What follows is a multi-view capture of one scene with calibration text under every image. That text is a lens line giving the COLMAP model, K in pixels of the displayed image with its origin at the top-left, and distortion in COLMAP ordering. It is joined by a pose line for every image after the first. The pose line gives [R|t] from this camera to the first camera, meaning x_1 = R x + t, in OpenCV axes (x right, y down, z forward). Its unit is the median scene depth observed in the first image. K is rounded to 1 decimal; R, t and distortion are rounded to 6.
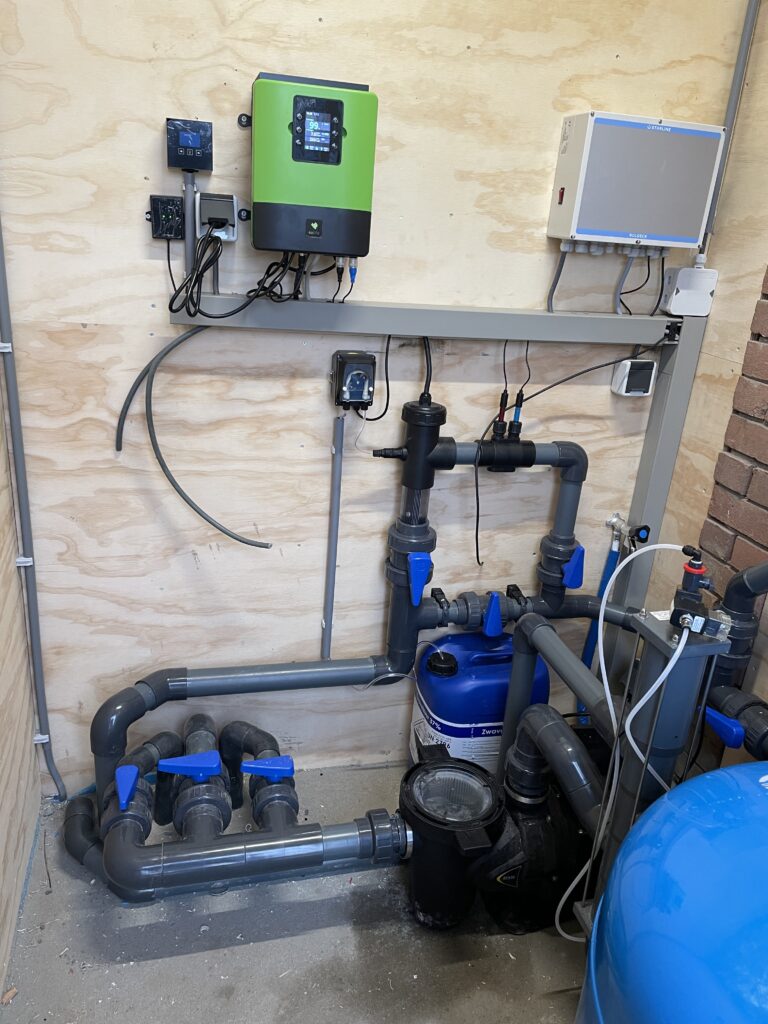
lens RADIAL K [[760.7, 0, 384.0], [0, 760.7, 512.0], [0, 0, 1]] dist [0.084307, -0.113442]
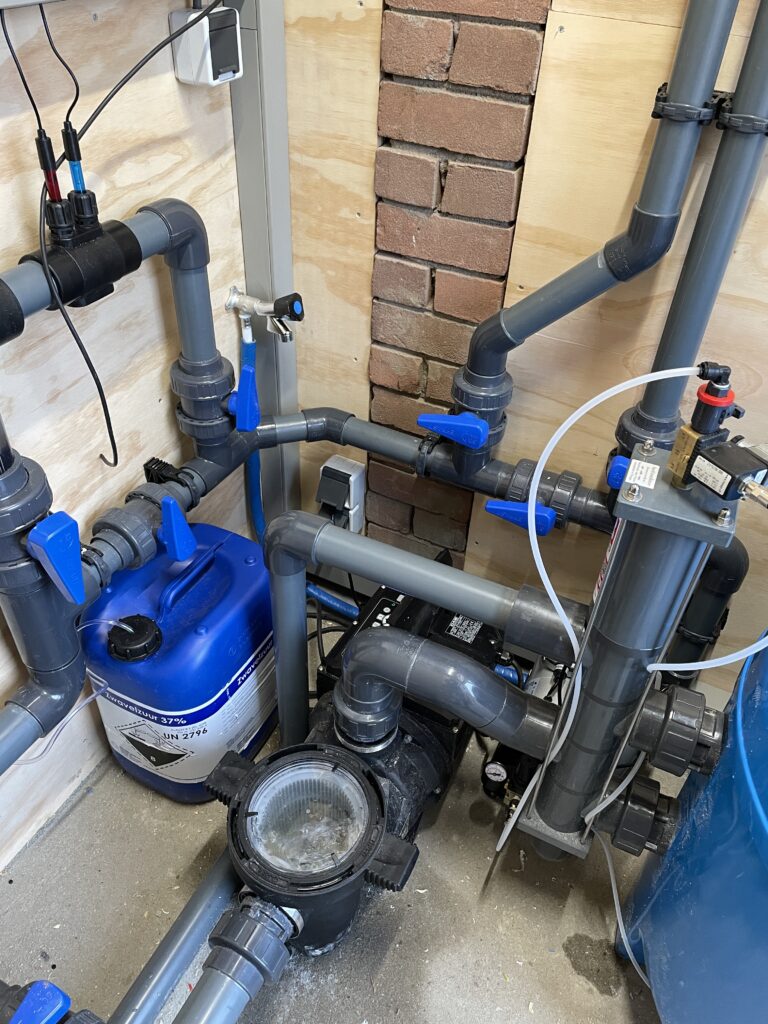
lens RADIAL K [[760.7, 0, 384.0], [0, 760.7, 512.0], [0, 0, 1]] dist [0.084307, -0.113442]
pose [[0.651541, -0.526884, 0.545791, -0.077804], [0.278727, 0.835400, 0.473728, -0.123356], [-0.705553, -0.156526, 0.691154, 0.469545]]
